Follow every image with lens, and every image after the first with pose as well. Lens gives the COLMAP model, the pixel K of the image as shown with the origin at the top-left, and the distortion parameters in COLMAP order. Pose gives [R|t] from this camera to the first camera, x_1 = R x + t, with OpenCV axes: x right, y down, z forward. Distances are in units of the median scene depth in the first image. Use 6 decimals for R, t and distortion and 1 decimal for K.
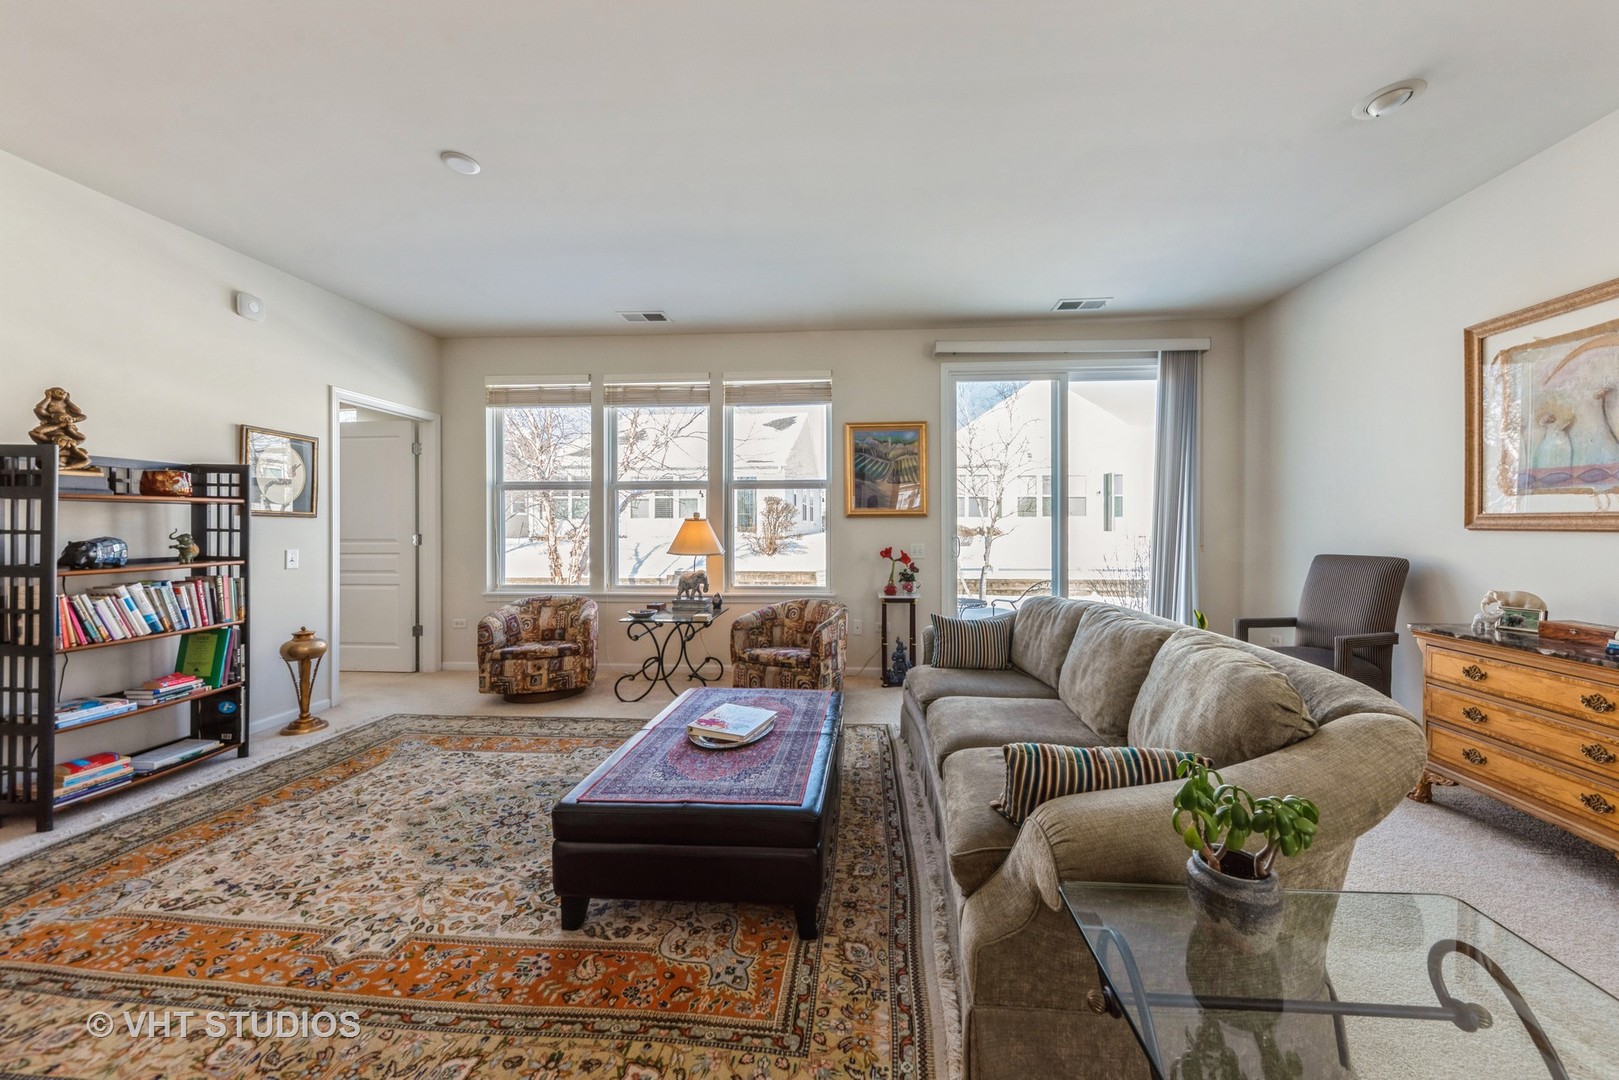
lens RADIAL K [[565.6, 0, 829.7], [0, 565.6, 528.2], [0, 0, 1]] dist [0.000208, 0.000017]
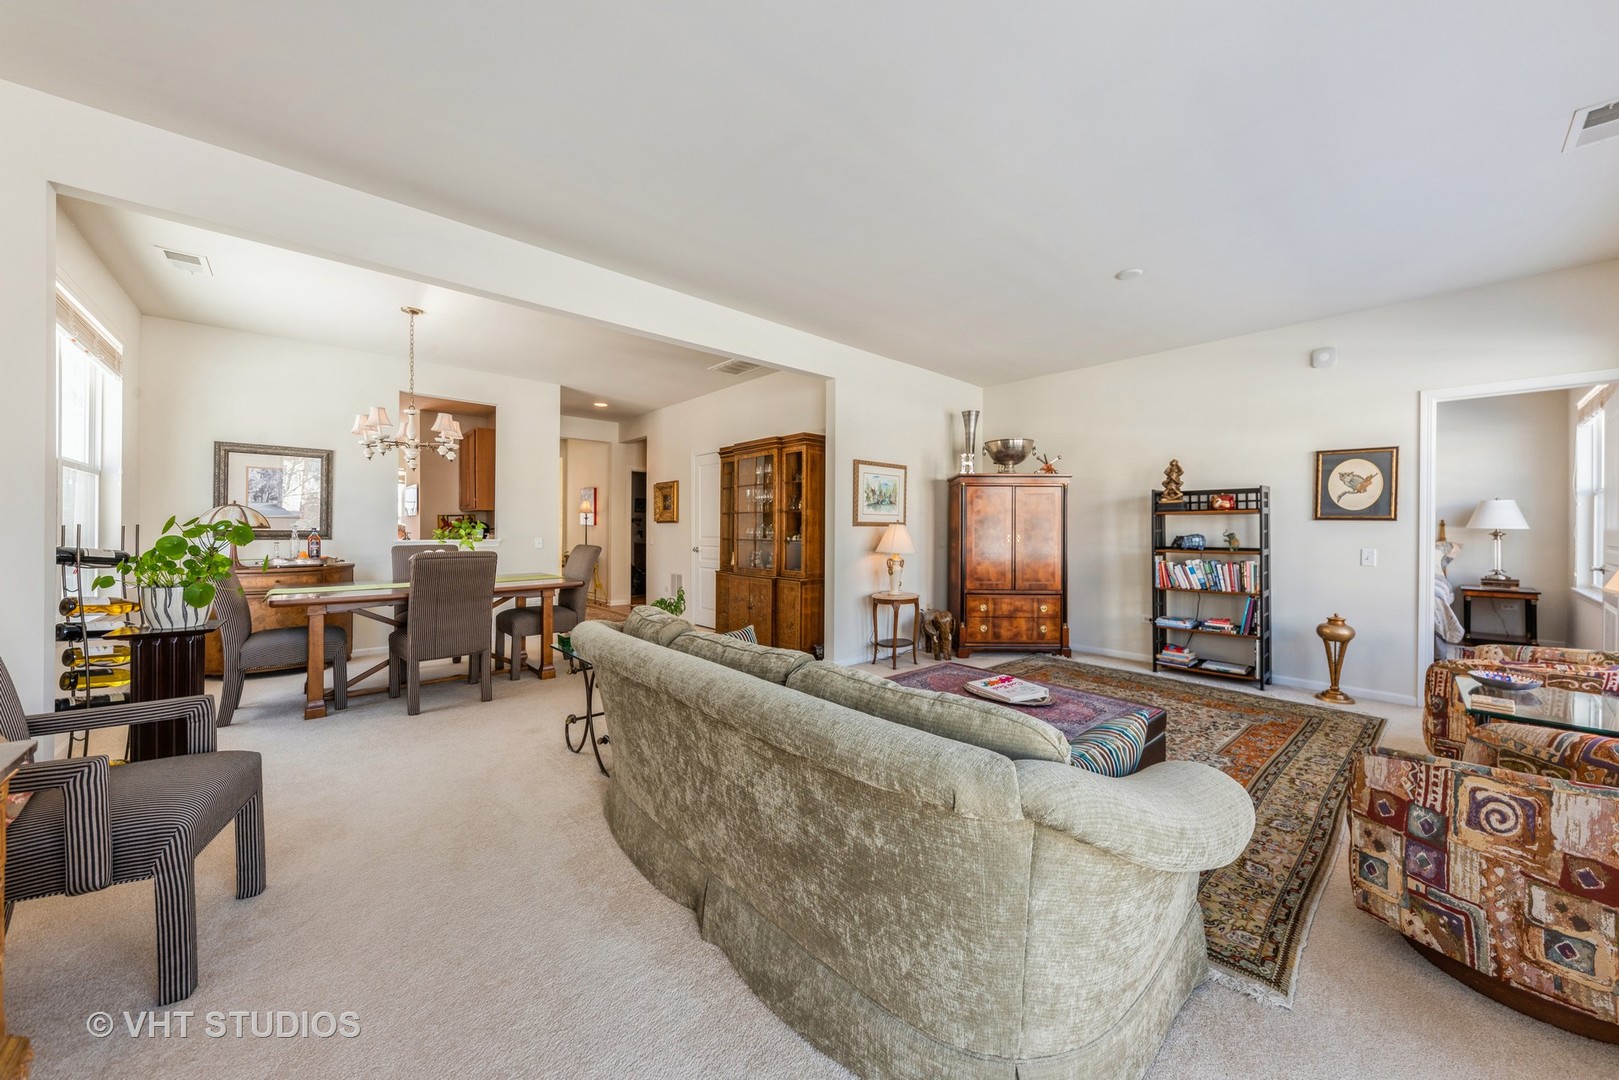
lens RADIAL K [[565.6, 0, 829.7], [0, 565.6, 528.2], [0, 0, 1]] dist [0.000208, 0.000017]
pose [[-0.702007, -0.008958, -0.712114, 0.791824], [-0.012044, 0.999927, -0.000706, 0.011570], [0.712068, 0.008082, -0.702064, 1.311625]]
